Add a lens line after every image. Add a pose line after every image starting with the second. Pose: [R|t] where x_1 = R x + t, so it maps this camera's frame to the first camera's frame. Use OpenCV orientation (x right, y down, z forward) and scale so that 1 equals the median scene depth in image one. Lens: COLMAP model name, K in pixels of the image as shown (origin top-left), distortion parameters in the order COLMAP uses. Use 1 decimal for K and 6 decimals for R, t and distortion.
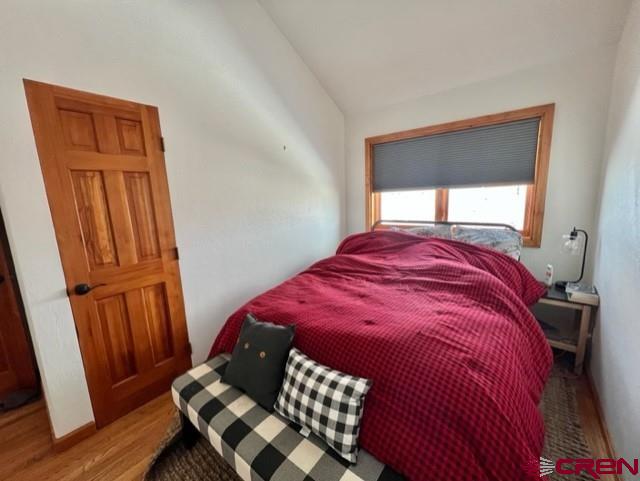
lens RADIAL K [[256.9, 0, 320.3], [0, 256.9, 239.2], [0, 0, 1]] dist [-0.014144, -0.000163]
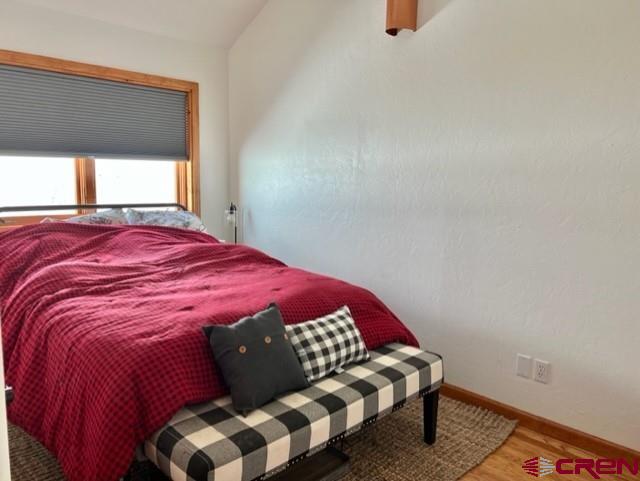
lens RADIAL K [[484.5, 0, 319.8], [0, 484.5, 241.2], [0, 0, 1]] dist [0.037912, -0.048435]
pose [[0.102445, -0.088869, 0.990761, -1.025462], [0.136218, 0.987872, 0.074525, 0.013270], [-0.985368, 0.127325, 0.113308, 0.372194]]
